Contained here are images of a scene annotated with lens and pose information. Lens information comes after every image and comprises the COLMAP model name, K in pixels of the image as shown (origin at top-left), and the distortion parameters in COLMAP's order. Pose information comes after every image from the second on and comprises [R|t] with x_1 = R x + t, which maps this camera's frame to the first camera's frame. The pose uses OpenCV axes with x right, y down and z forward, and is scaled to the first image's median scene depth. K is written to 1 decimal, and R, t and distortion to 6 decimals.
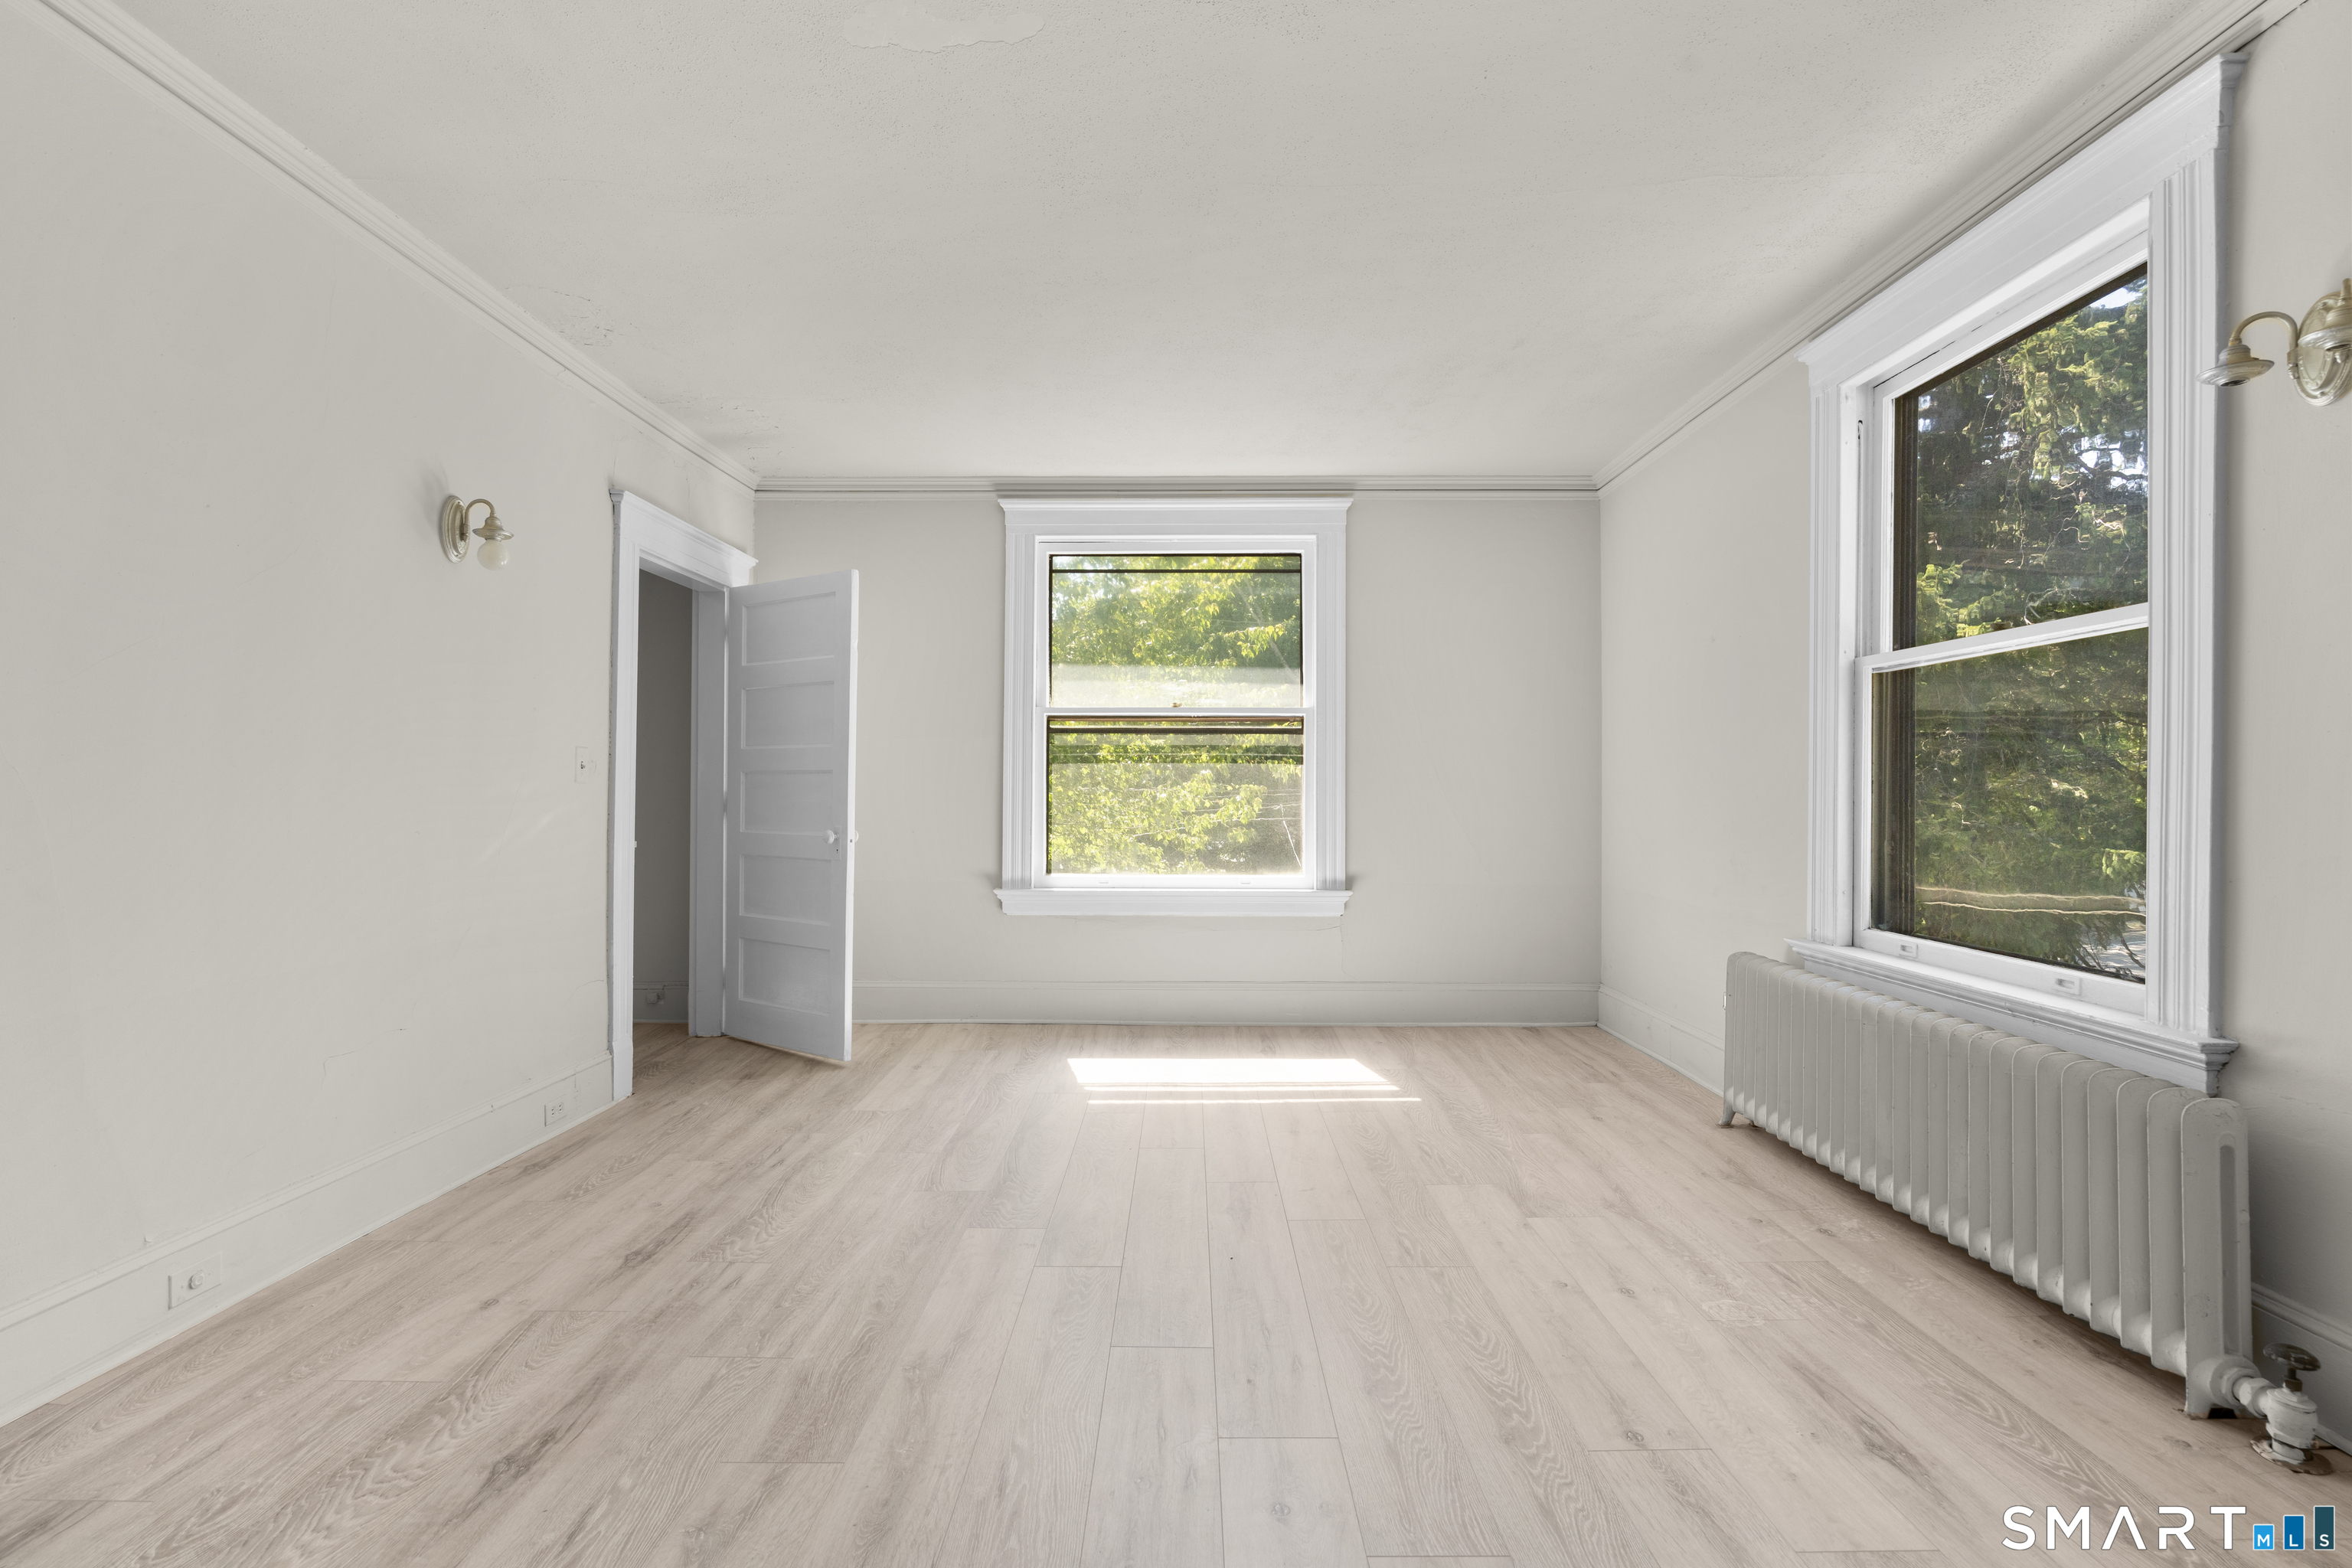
lens RADIAL K [[1055.4, 0, 1177.0], [0, 1055.4, 777.4], [0, 0, 1]] dist [-0.005349, 0.002217]
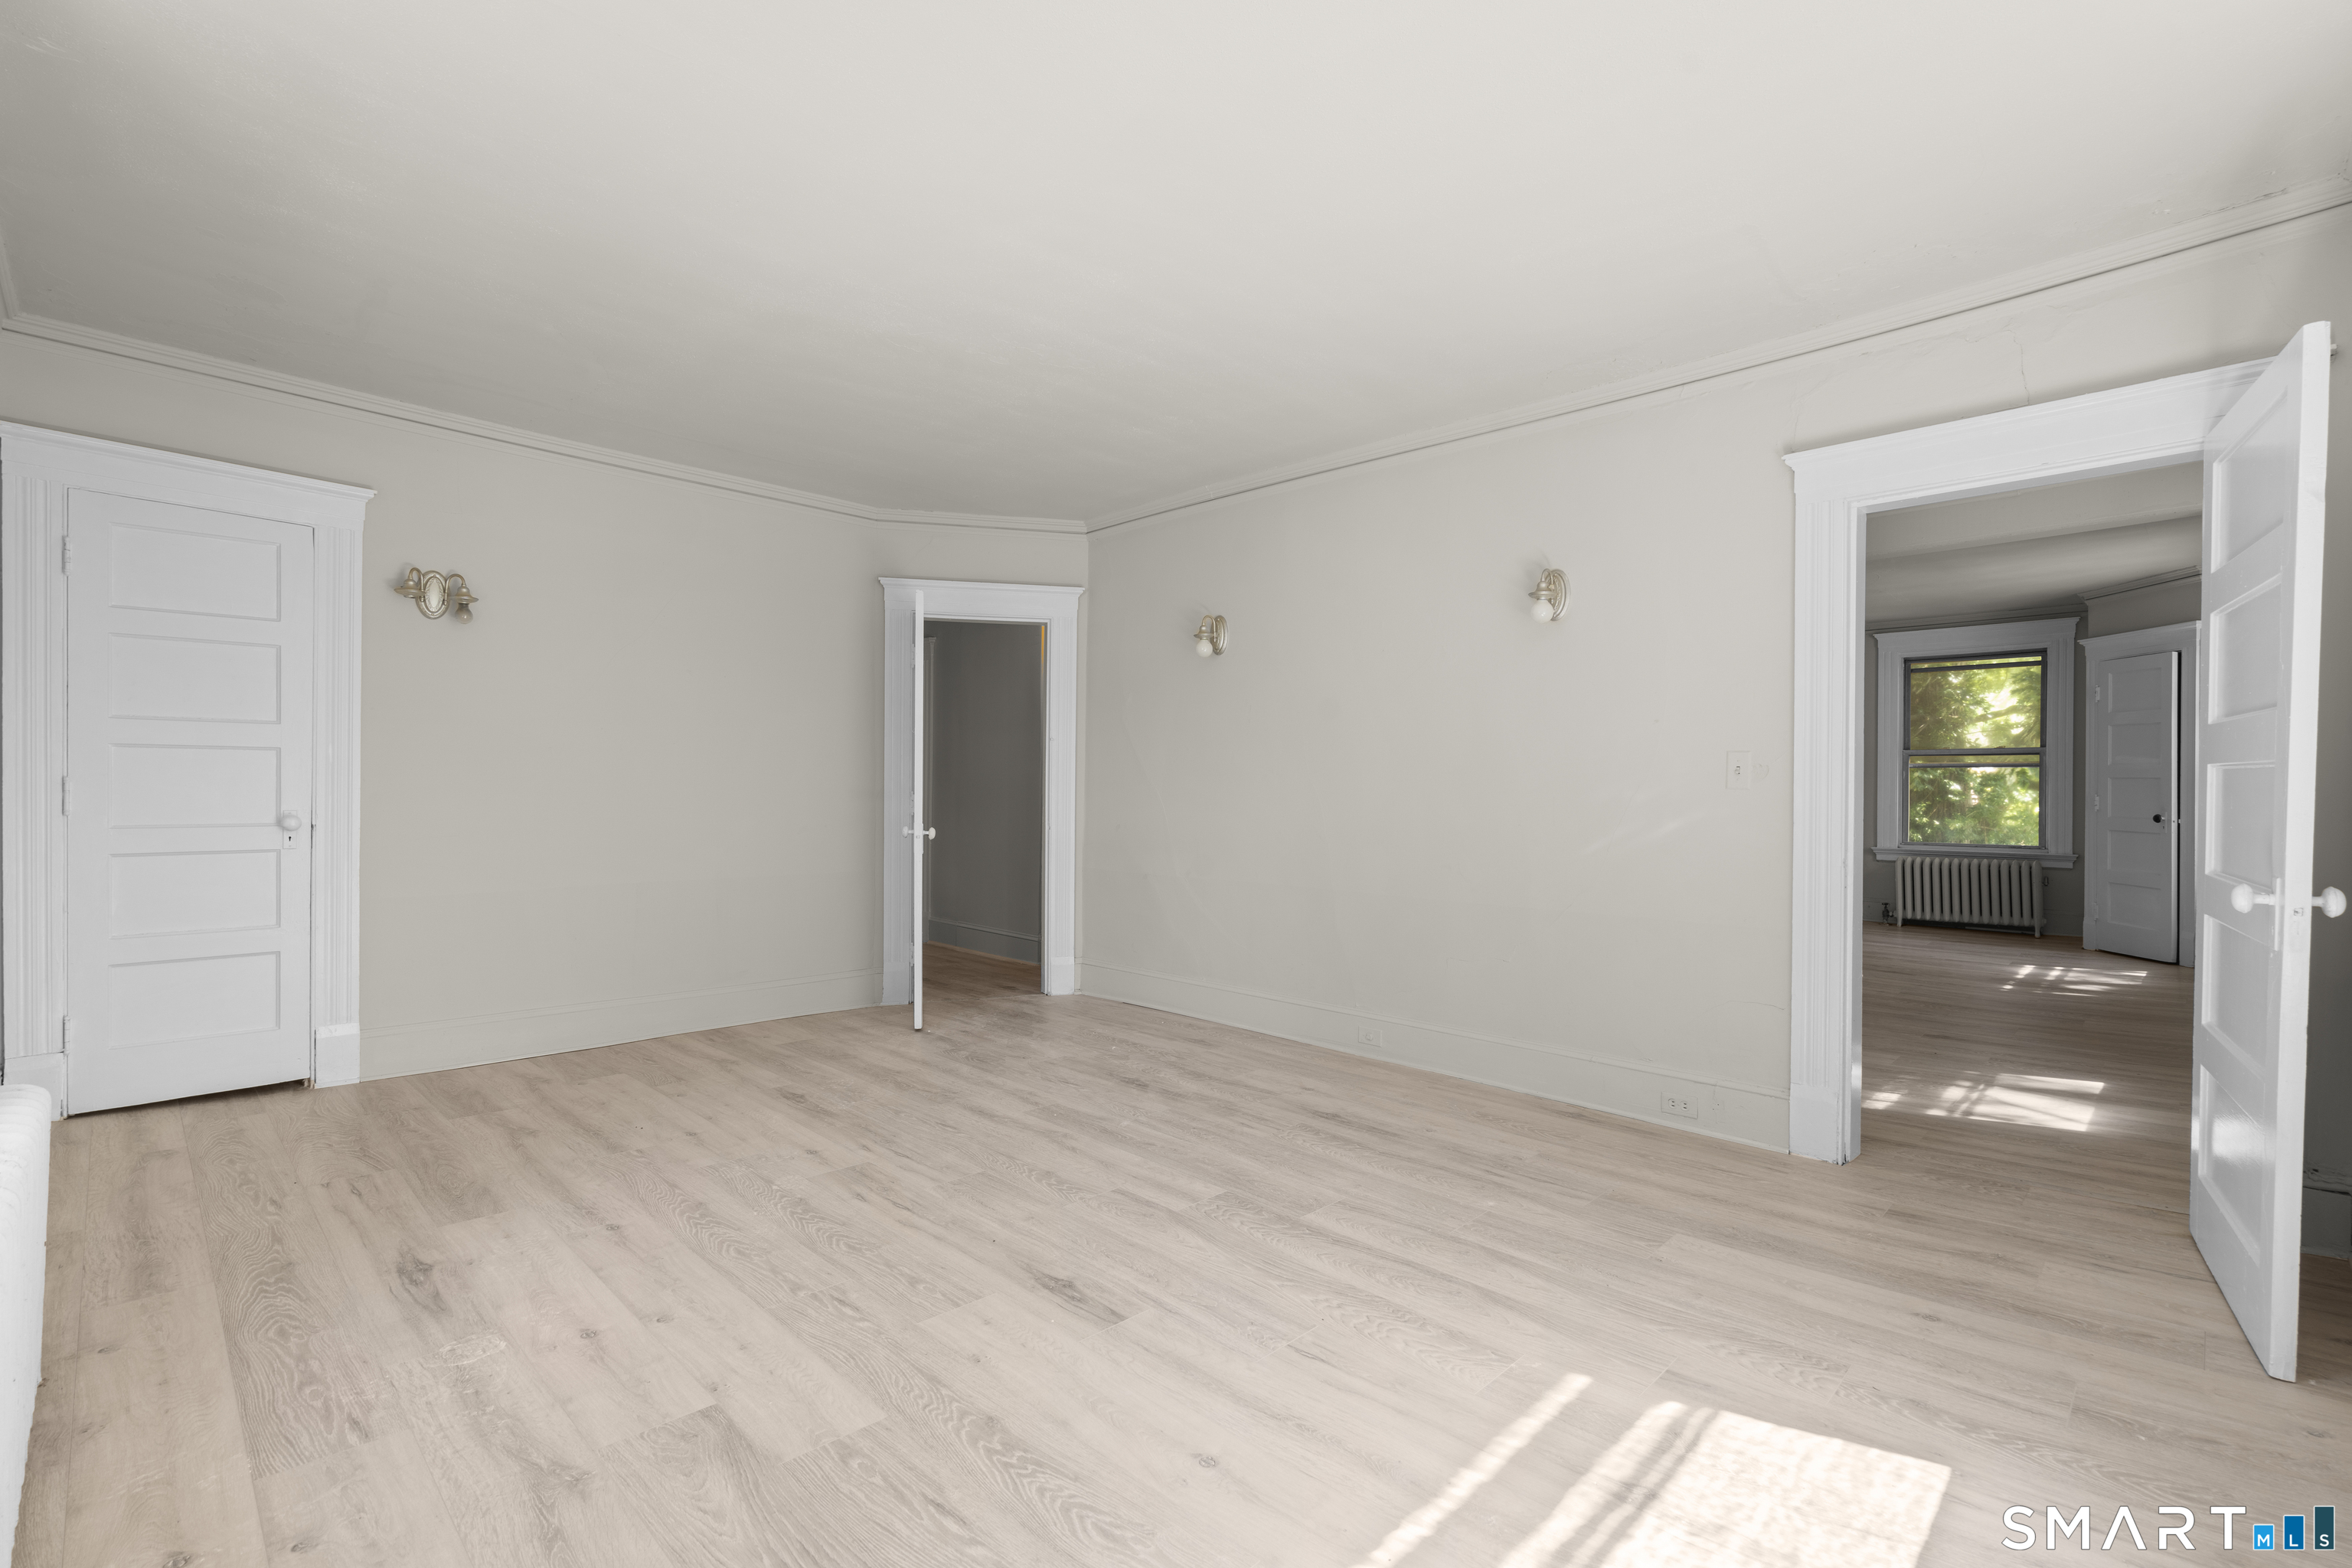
lens RADIAL K [[1055.4, 0, 1176.0], [0, 1055.4, 805.9], [0, 0, 1]] dist [-0.005349, 0.002217]
pose [[-0.697831, 0.003876, -0.716252, 0.557108], [0.003057, 0.999992, 0.002433, 0.019931], [0.716256, -0.000492, -0.697838, 1.540249]]
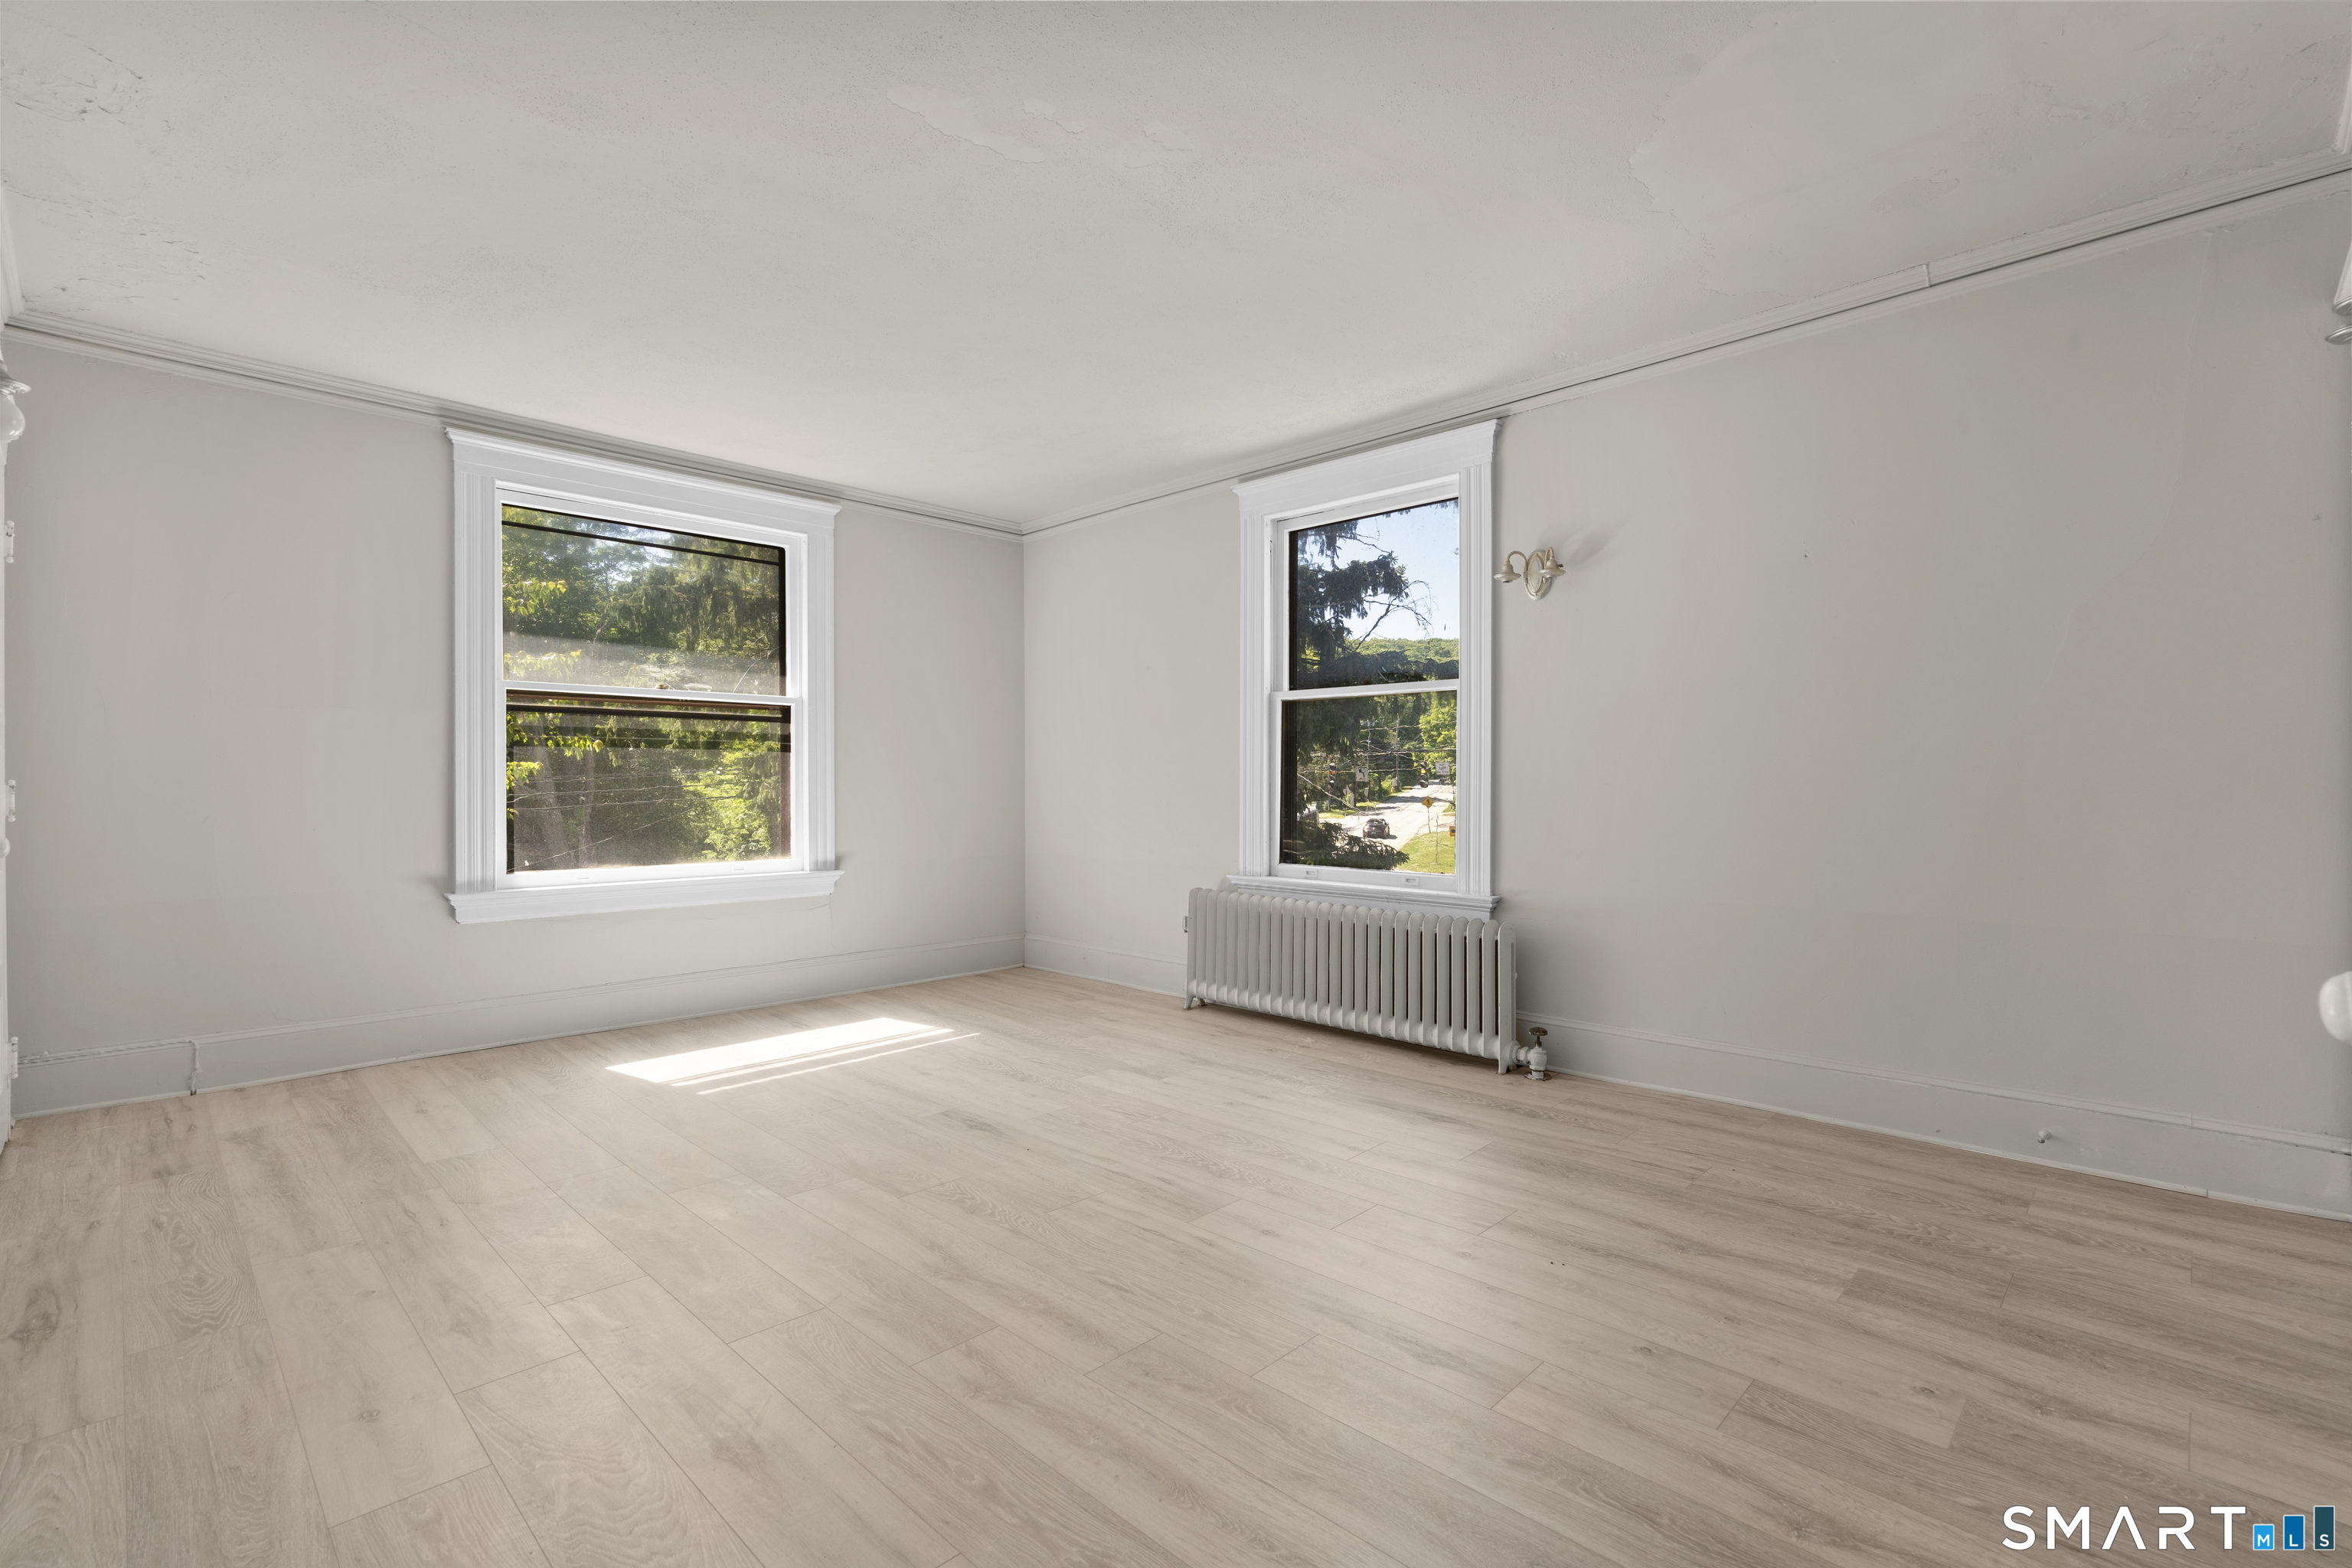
lens RADIAL K [[1055.4, 0, 1177.2], [0, 1055.4, 771.7], [0, 0, 1]] dist [-0.005349, 0.002217]
pose [[0.694098, 0.005131, 0.719863, -0.602757], [-0.008065, 0.999967, 0.000649, 0.005504], [-0.719836, -0.006256, 0.694116, 0.007565]]
